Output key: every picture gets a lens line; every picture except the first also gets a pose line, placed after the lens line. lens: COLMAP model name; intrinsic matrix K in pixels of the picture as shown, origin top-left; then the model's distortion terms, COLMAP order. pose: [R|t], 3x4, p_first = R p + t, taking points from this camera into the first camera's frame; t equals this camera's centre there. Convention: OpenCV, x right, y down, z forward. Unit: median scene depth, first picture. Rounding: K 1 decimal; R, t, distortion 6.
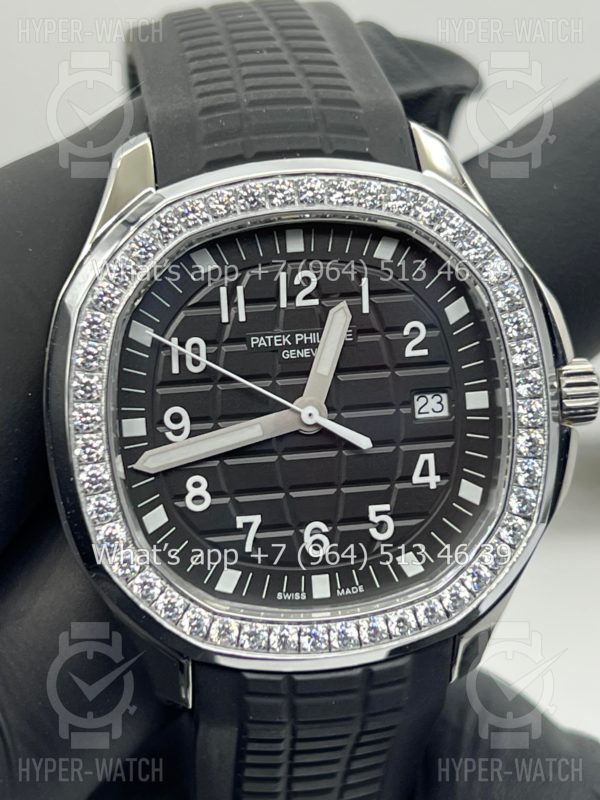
lens RADIAL K [[1918.1, 0, 300.1], [0, 1918.1, 397.2], [0, 0, 1]] dist [0.236113, 0.000000]
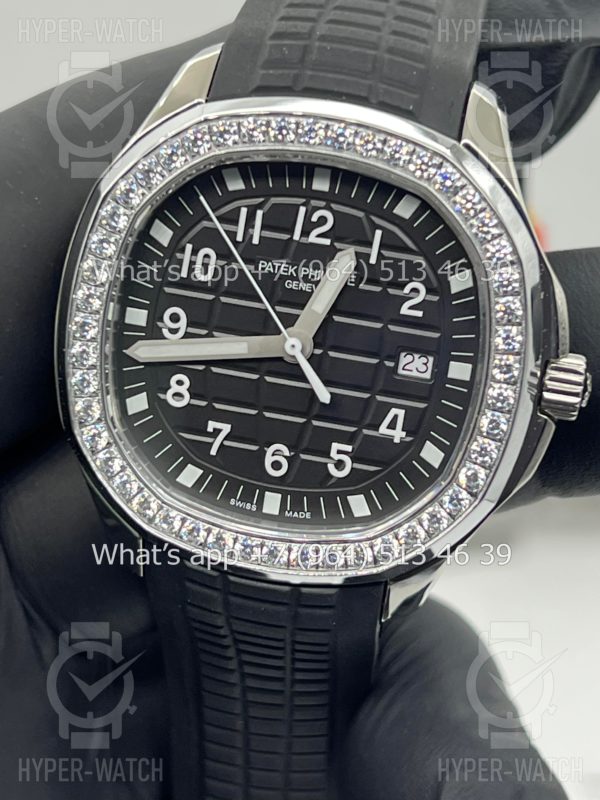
lens RADIAL K [[1918.1, 0, 298.8], [0, 1918.1, 400.5], [0, 0, 1]] dist [0.236113, 0.000000]
pose [[0.938296, 0.256463, -0.232008, 0.257955], [-0.227851, 0.963116, 0.143147, -0.112632], [0.260163, -0.081451, 0.962123, -0.015194]]
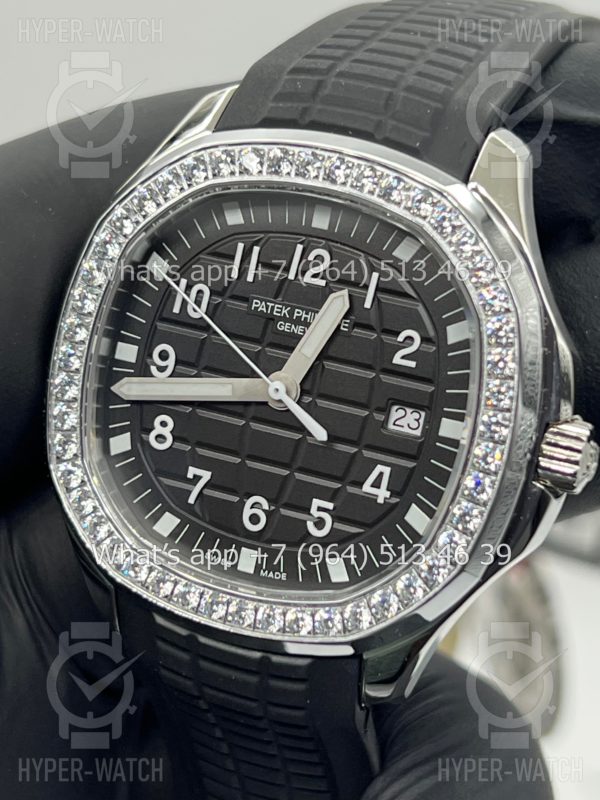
lens RADIAL K [[1918.1, 0, 304.5], [0, 1918.1, 399.7], [0, 0, 1]] dist [0.236113, 0.000000]
pose [[0.853668, 0.288122, -0.433863, 0.443025], [-0.285062, 0.955667, 0.073756, -0.062289], [0.435879, 0.060715, 0.897955, 0.119528]]
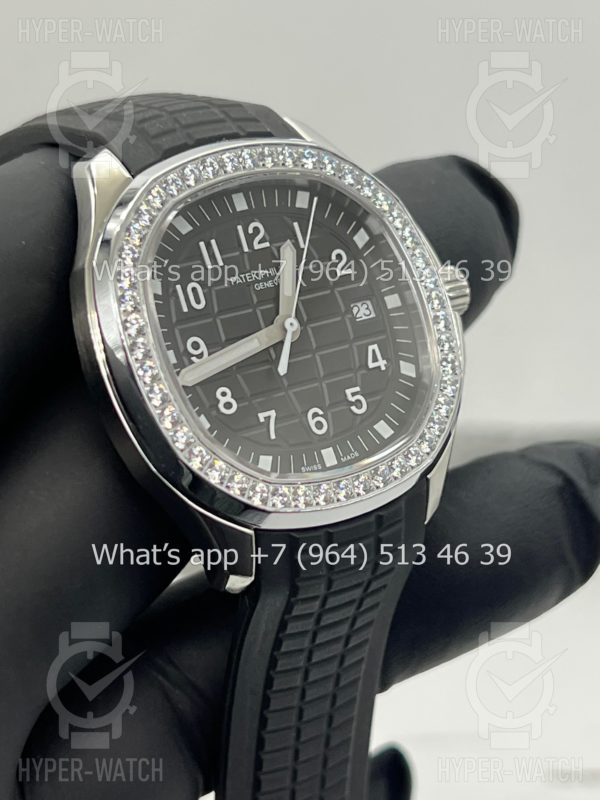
lens RADIAL K [[1918.1, 0, 303.9], [0, 1918.1, 397.8], [0, 0, 1]] dist [0.236113, 0.000000]
pose [[0.899886, -0.189744, 0.392685, -0.493405], [0.268169, 0.950802, -0.155119, 0.253363], [-0.343933, 0.244895, 0.906497, -0.146409]]
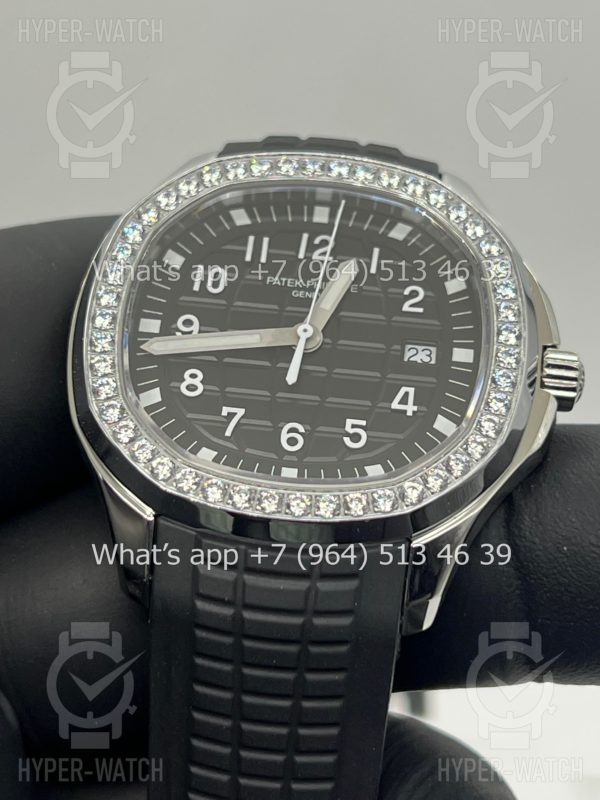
lens RADIAL K [[1918.1, 0, 298.3], [0, 1918.1, 401.7], [0, 0, 1]] dist [0.236113, 0.000000]
pose [[0.975192, 0.086677, -0.203685, 0.228160], [-0.181841, 0.838396, -0.513834, 0.607227], [0.126231, 0.538125, 0.833359, 0.098916]]
